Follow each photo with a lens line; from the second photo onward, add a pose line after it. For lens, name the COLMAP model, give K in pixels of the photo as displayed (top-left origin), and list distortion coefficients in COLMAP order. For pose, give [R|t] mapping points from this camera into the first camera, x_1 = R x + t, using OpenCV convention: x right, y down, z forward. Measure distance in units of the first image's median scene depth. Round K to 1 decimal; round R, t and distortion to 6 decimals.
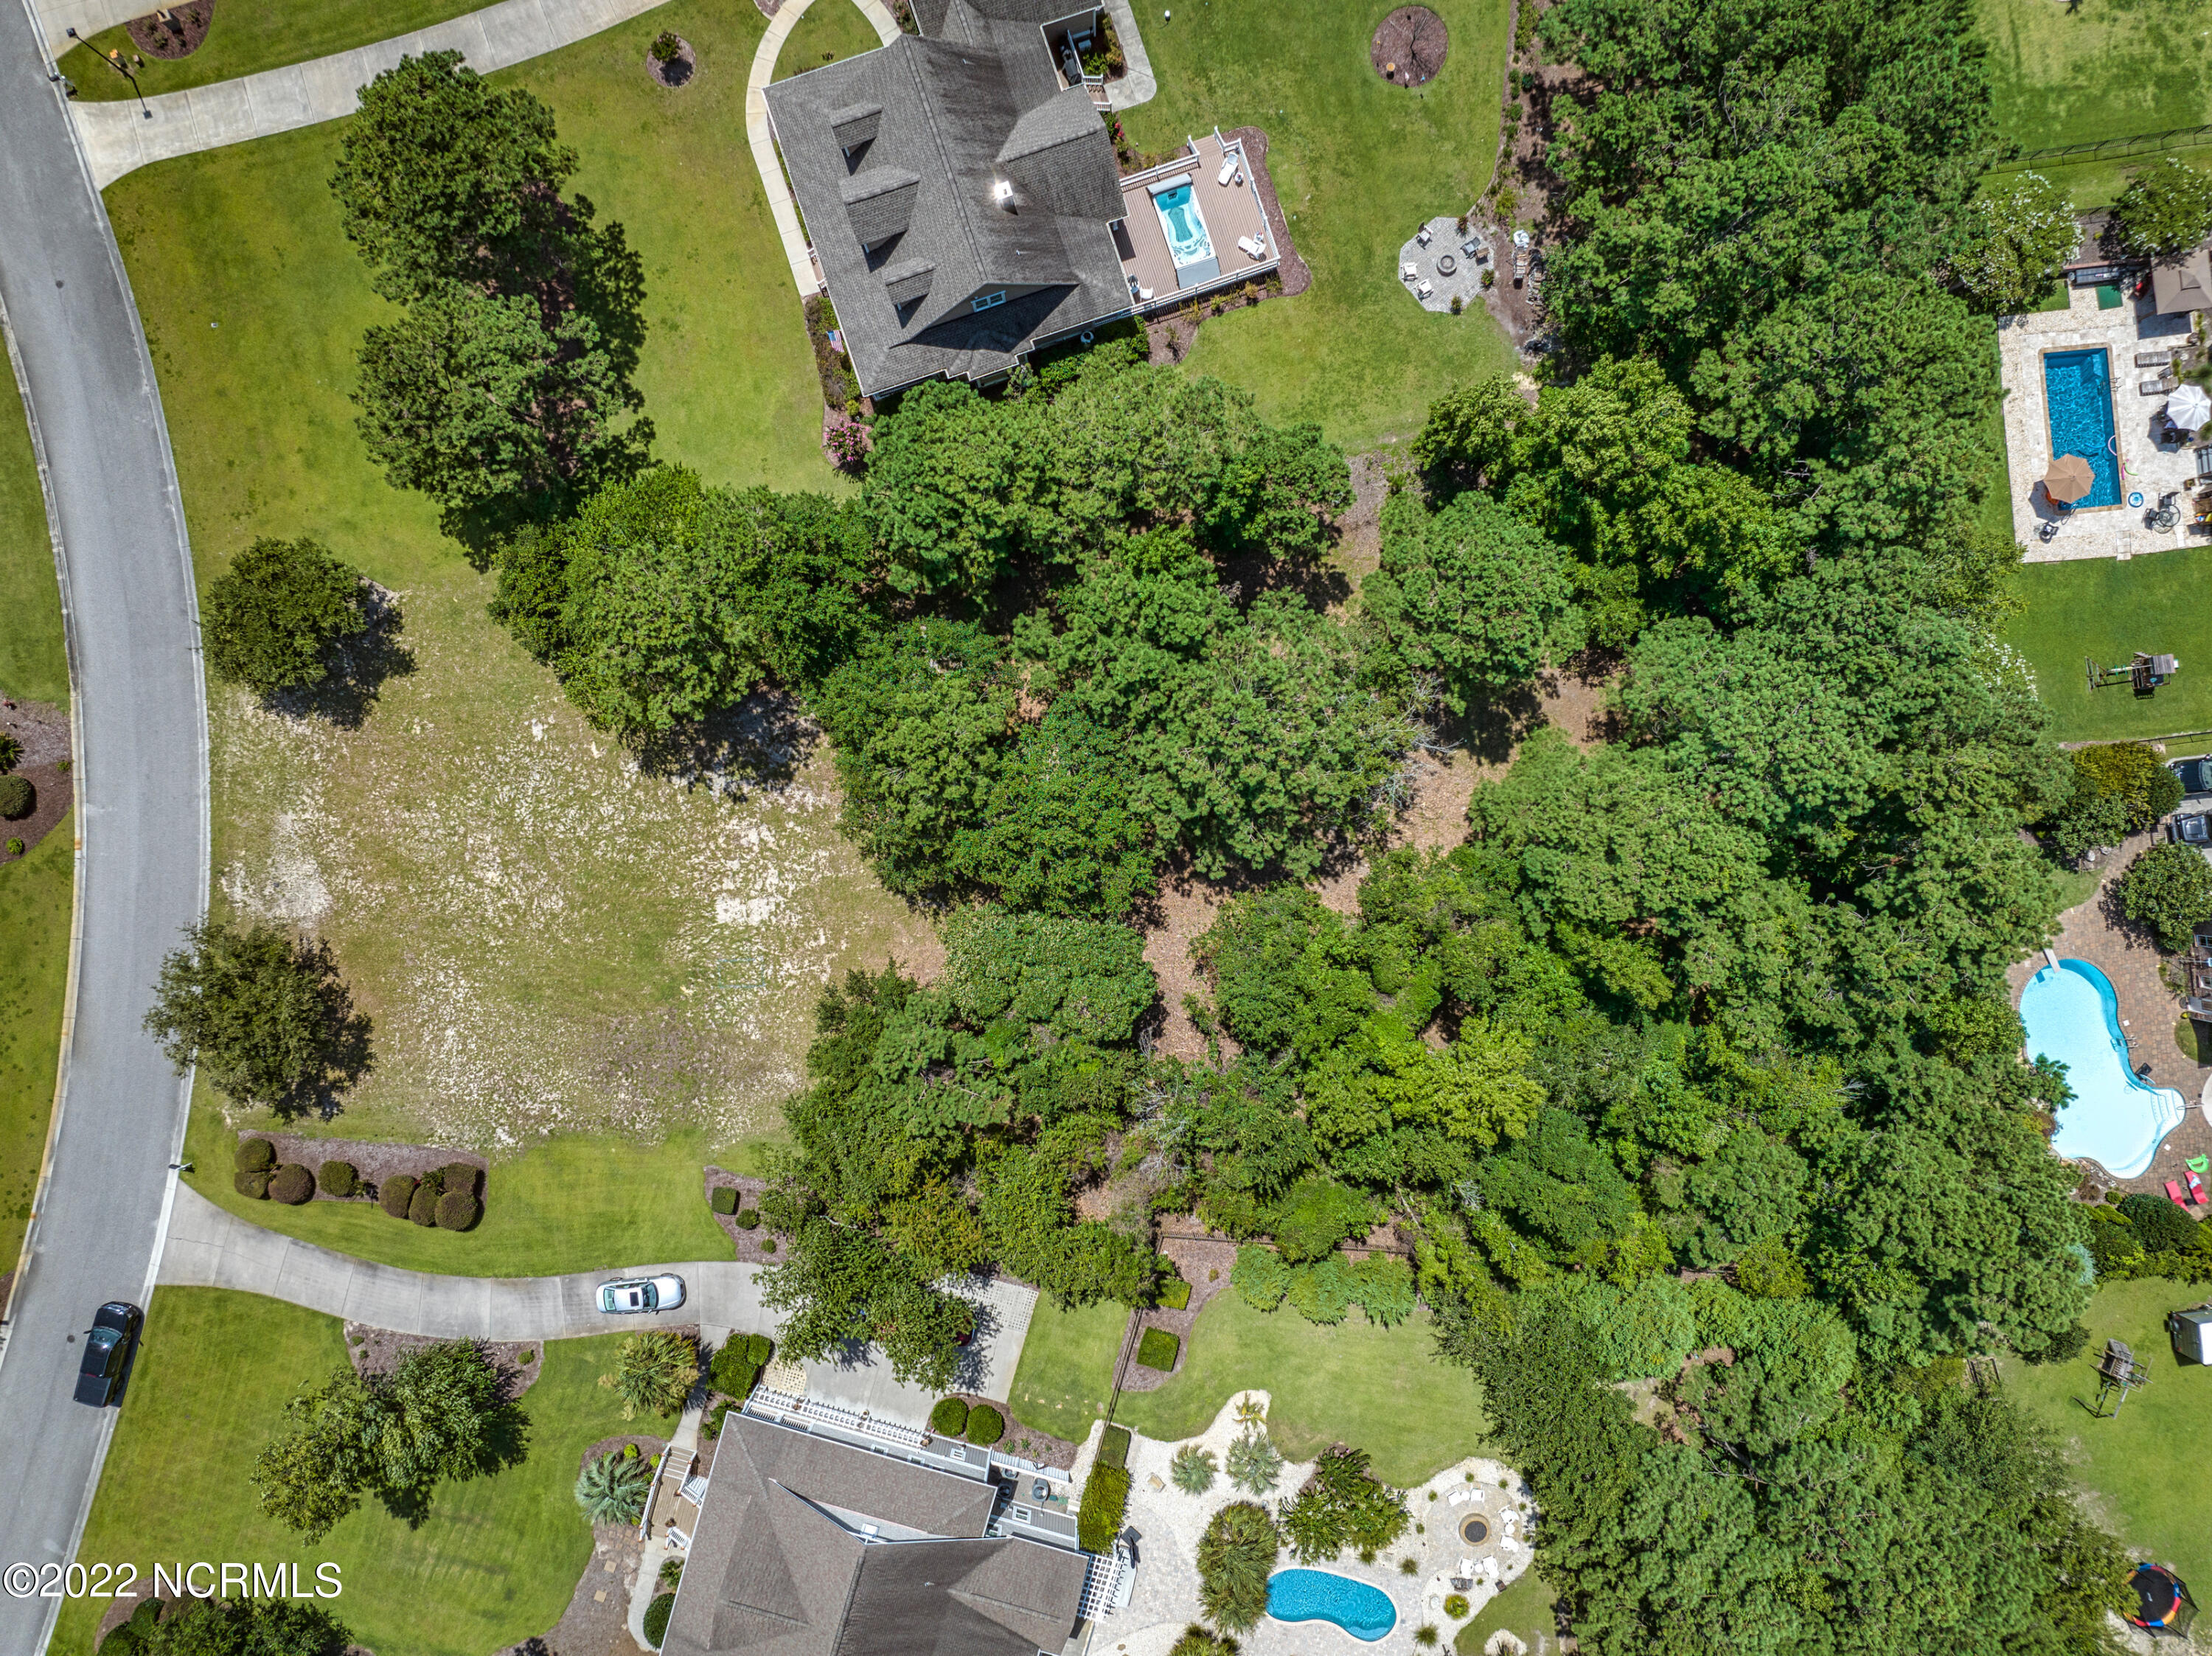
lens RADIAL K [[1544.2, 0, 1106.0], [0, 1544.2, 828.0], [0, 0, 1]] dist [-0.037836, 0.008514]
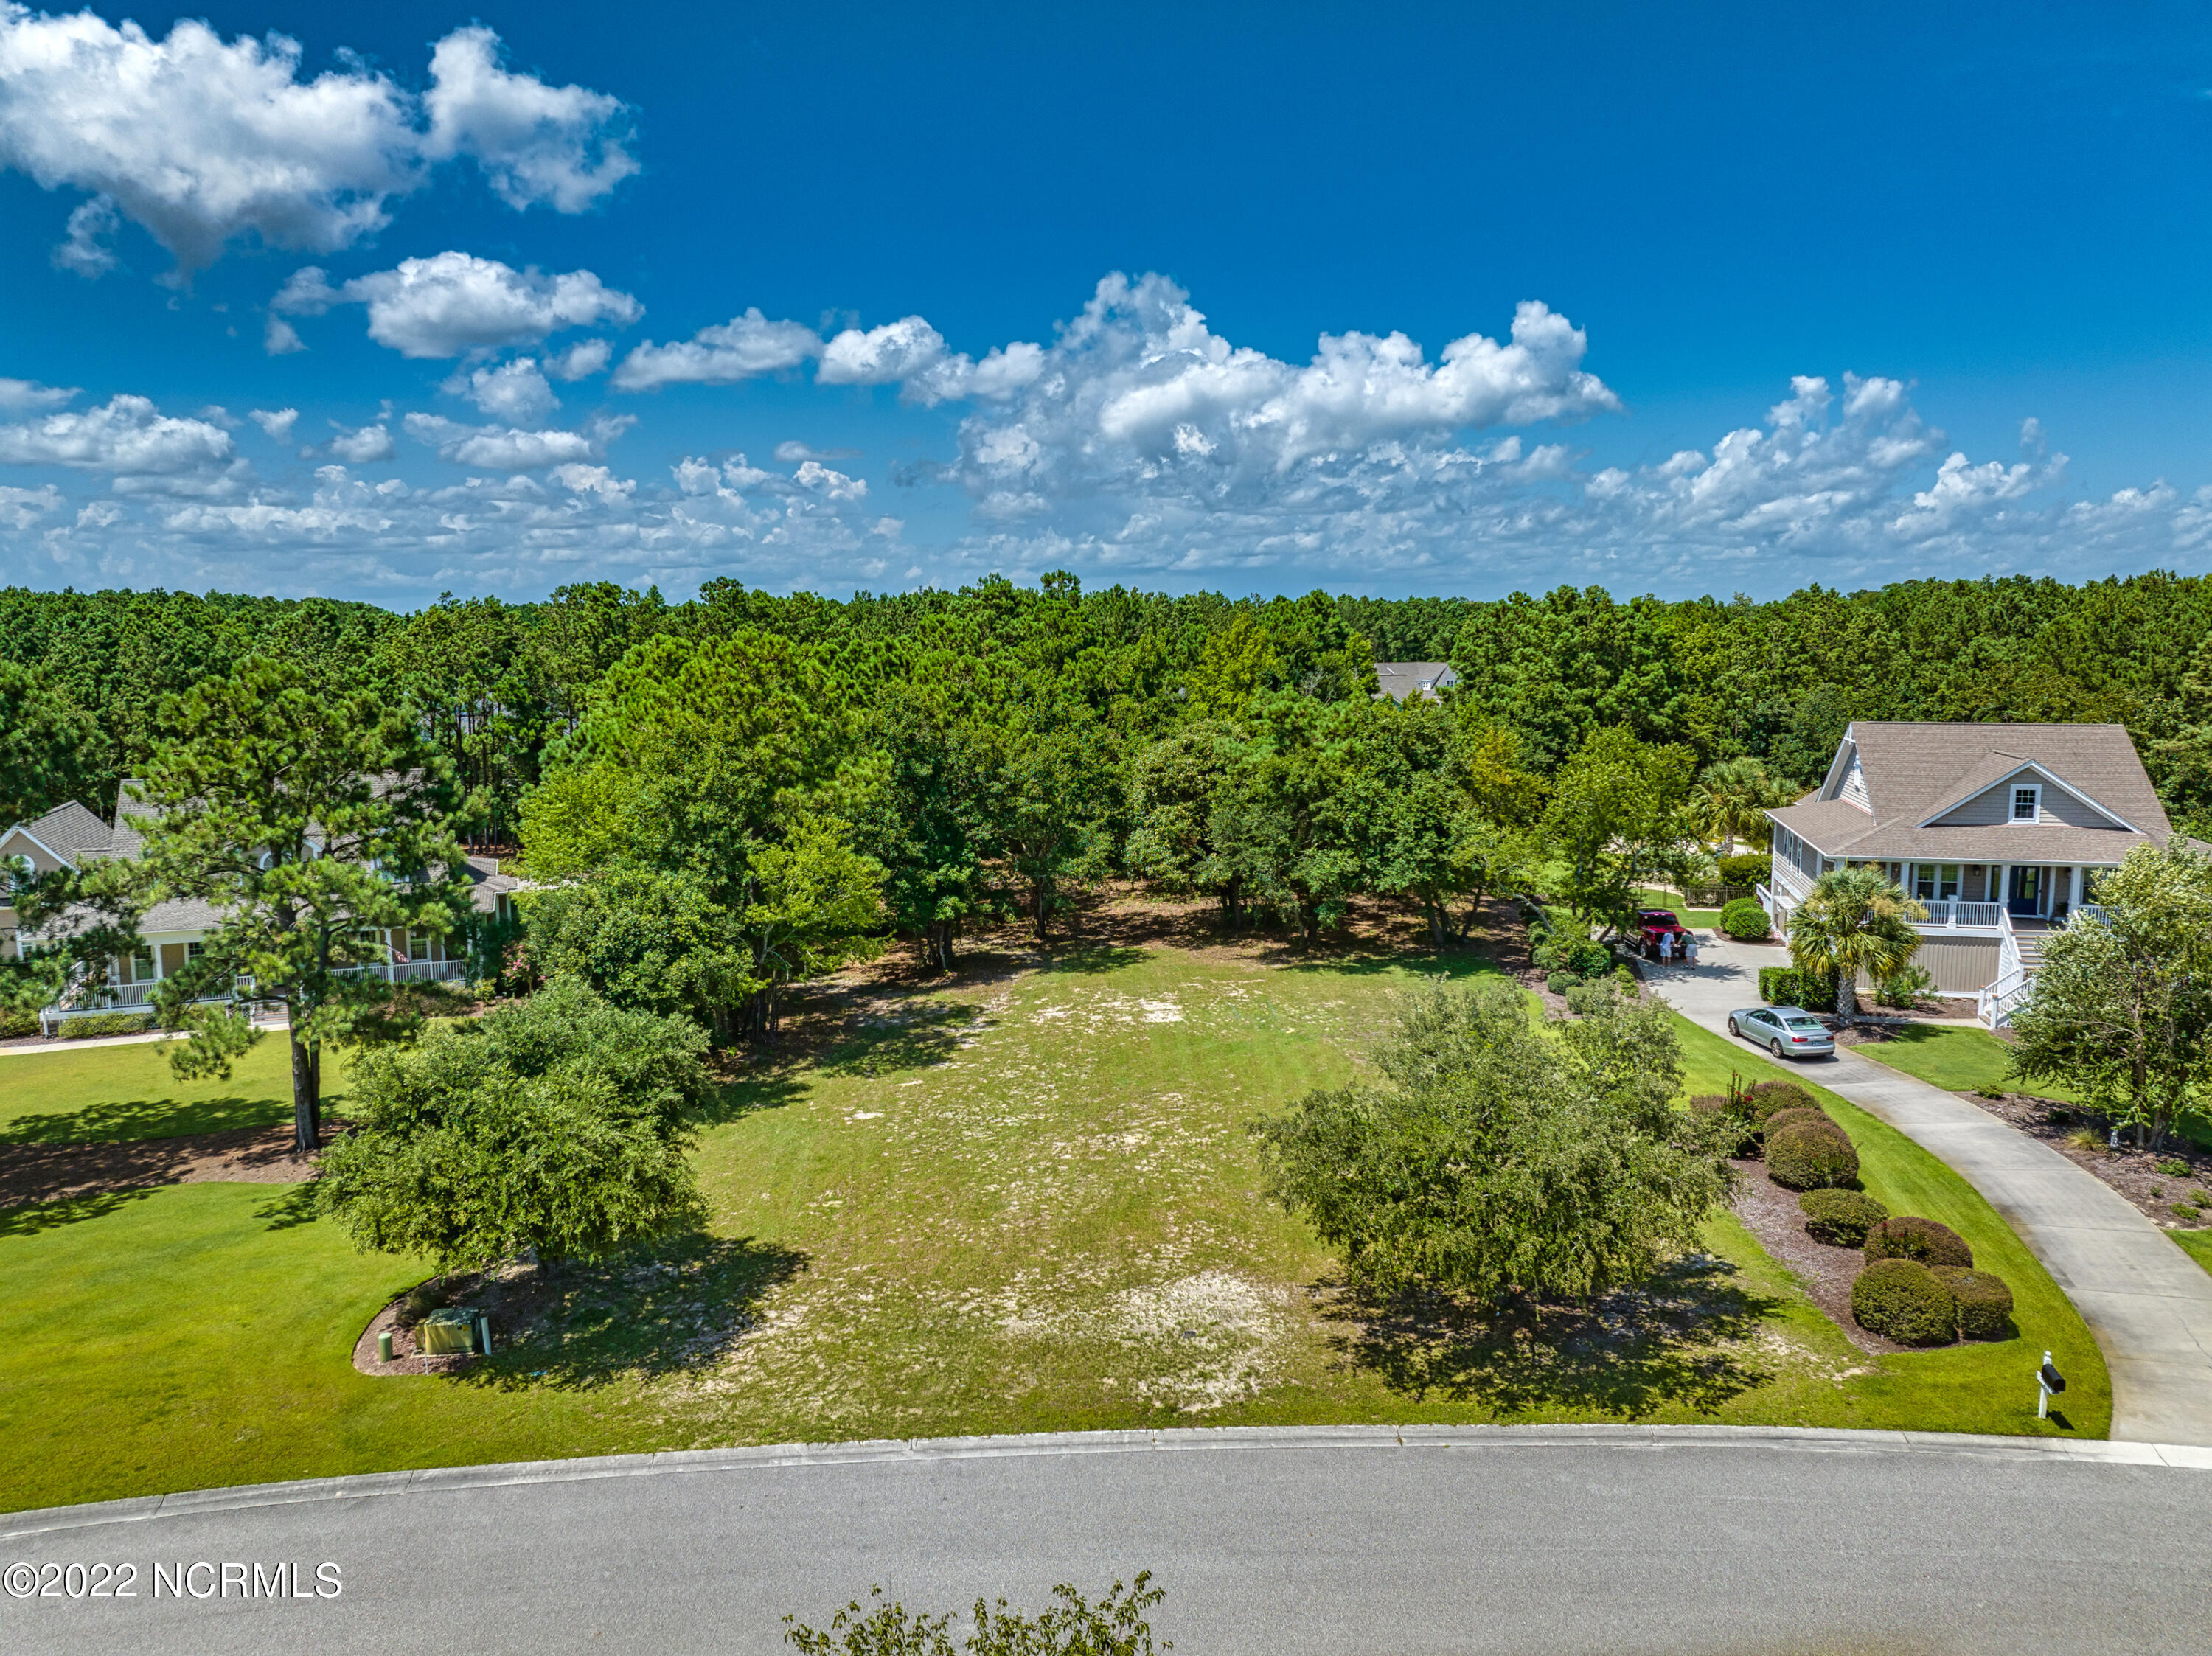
lens RADIAL K [[1536.5, 0, 1123.3], [0, 1536.5, 864.9], [0, 0, 1]] dist [-0.024552, 0.003574]
pose [[-0.048722, -0.155008, 0.986711, -0.905290], [0.997976, -0.047986, 0.041739, 0.010414], [0.040878, 0.986747, 0.157033, 0.822817]]
